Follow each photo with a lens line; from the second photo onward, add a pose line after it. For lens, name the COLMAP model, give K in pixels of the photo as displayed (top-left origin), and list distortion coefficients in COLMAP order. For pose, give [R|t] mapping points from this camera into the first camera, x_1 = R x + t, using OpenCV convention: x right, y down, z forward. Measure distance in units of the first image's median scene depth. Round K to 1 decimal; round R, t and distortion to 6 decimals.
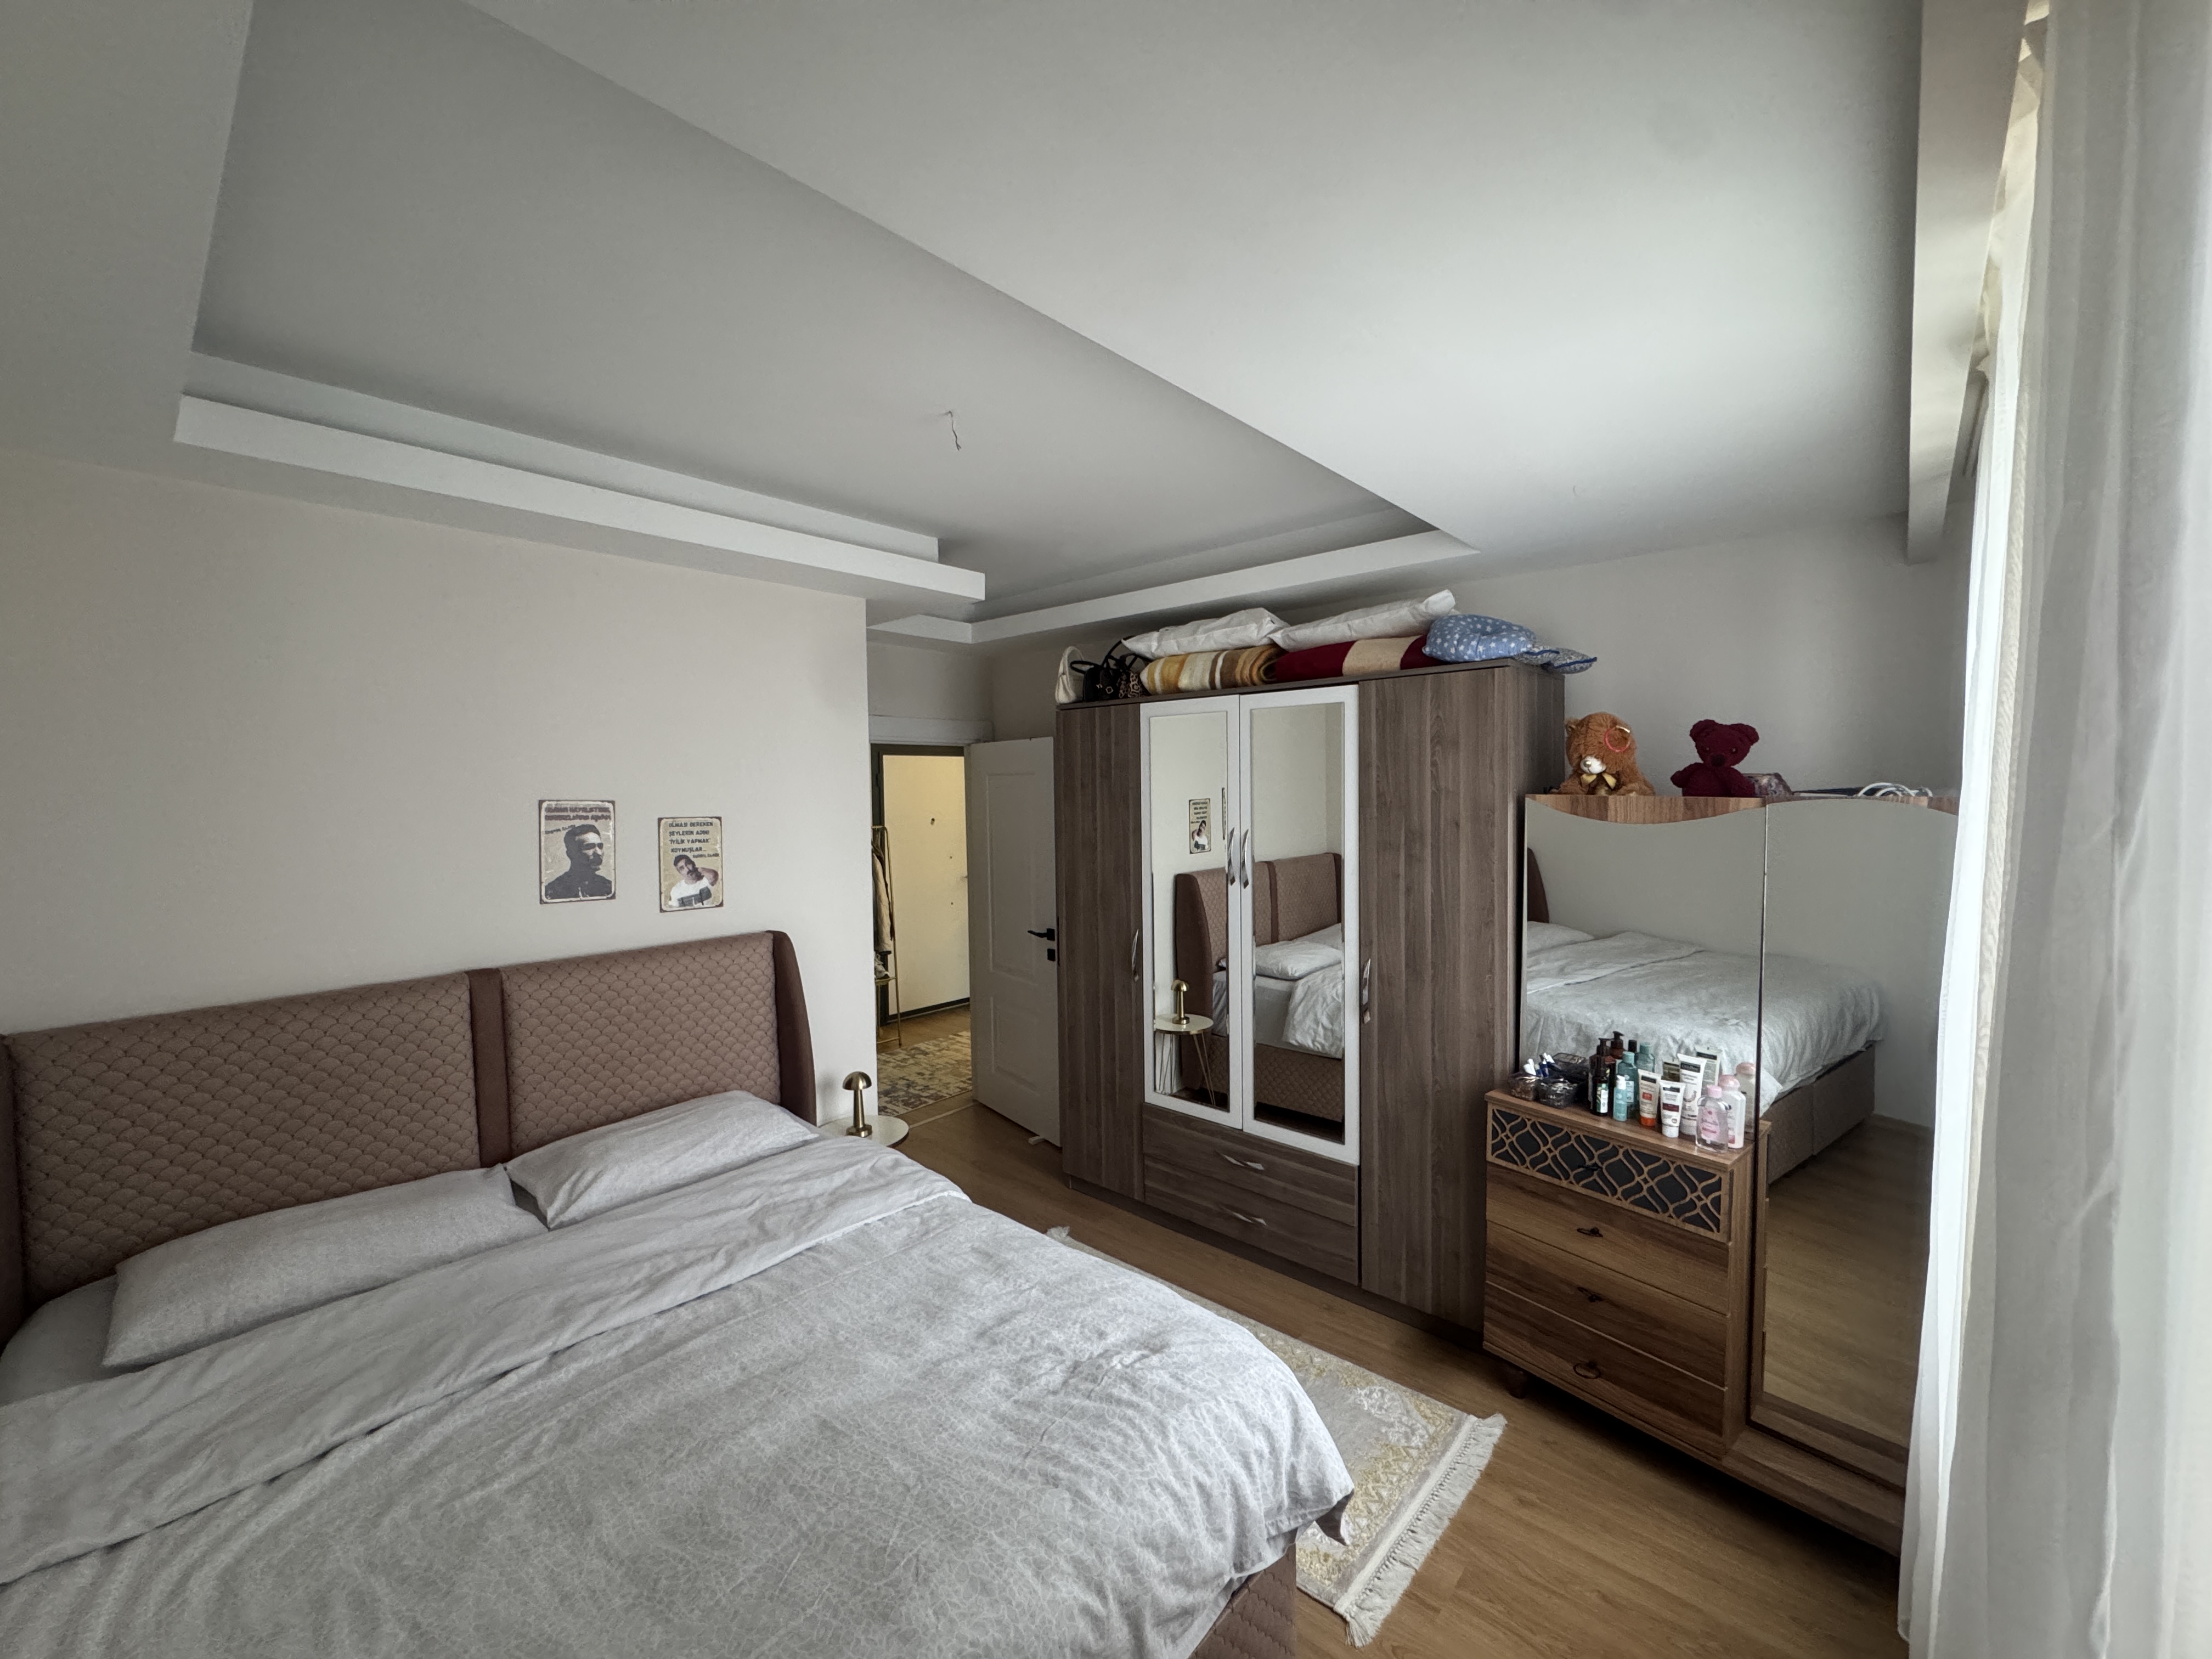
lens RADIAL K [[881.6, 0, 1103.5], [0, 881.6, 827.6], [0, 0, 1]] dist [-0.001124, 0.000130]
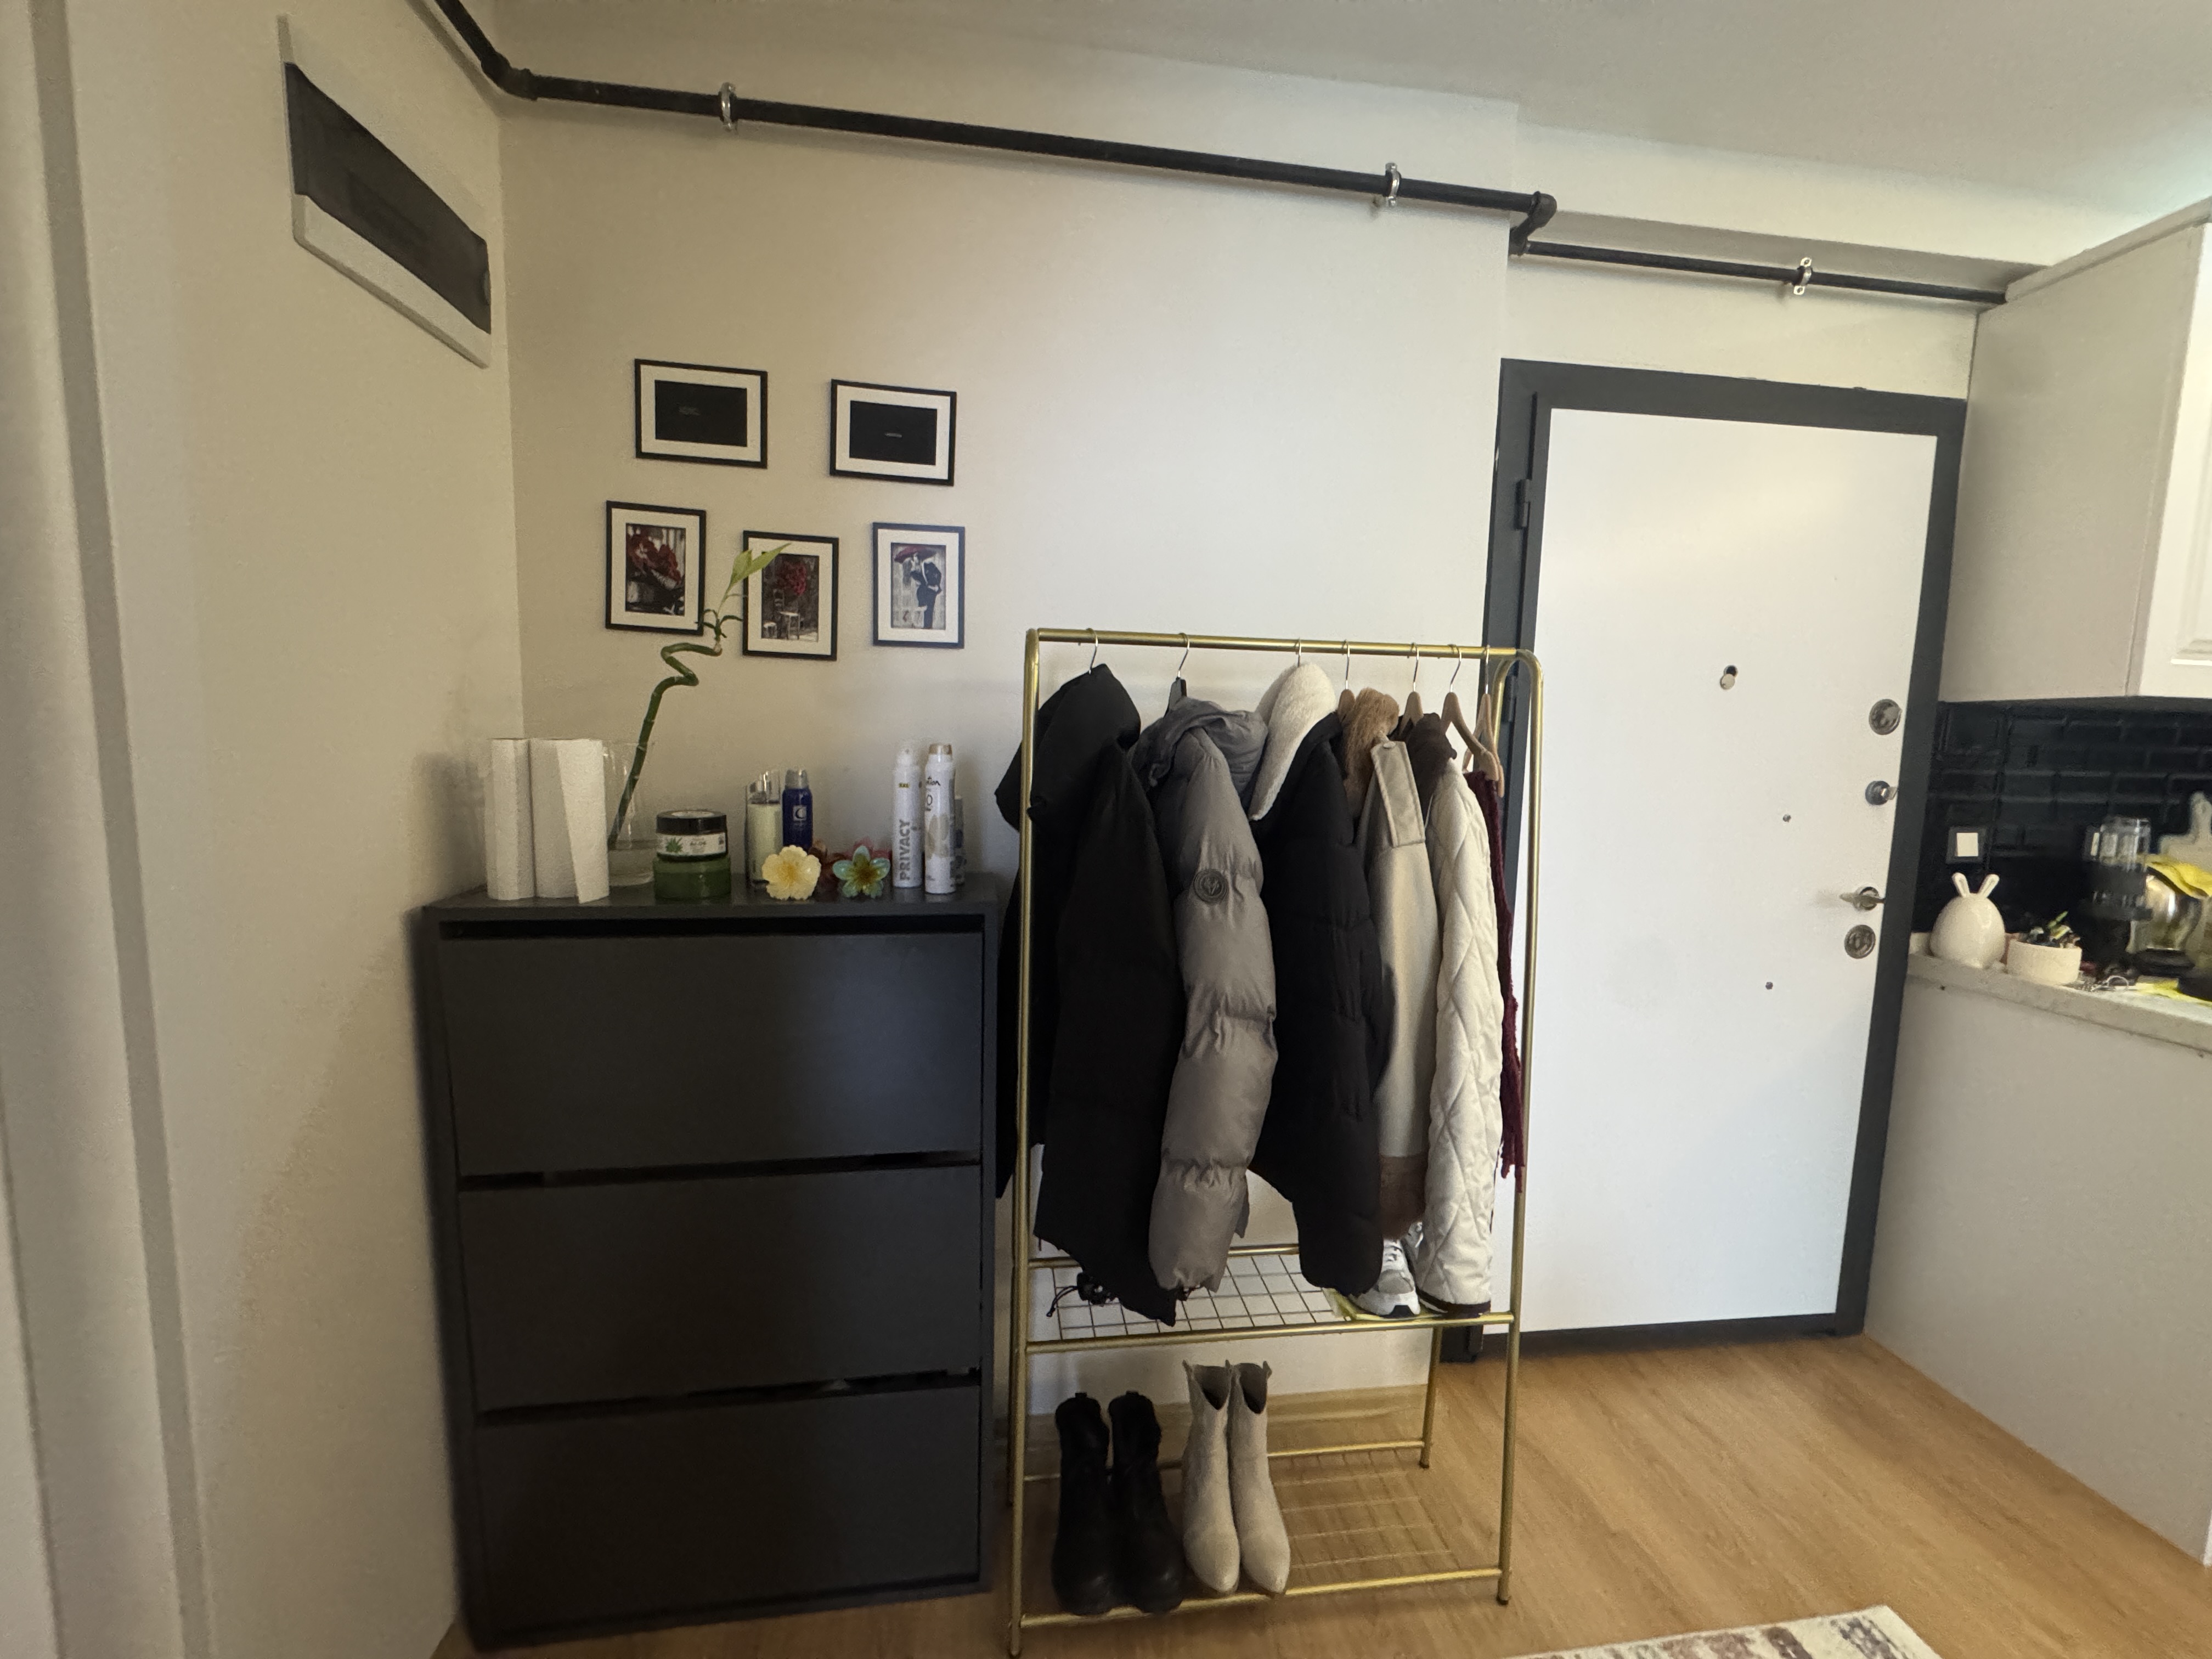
lens RADIAL K [[881.6, 0, 1103.5], [0, 881.6, 827.6], [0, 0, 1]] dist [-0.001124, 0.000130]
pose [[0.762354, 0.104874, -0.638606, -0.164488], [-0.065935, 0.994234, 0.084565, 0.049164], [0.643792, -0.022362, 0.764873, 0.685697]]
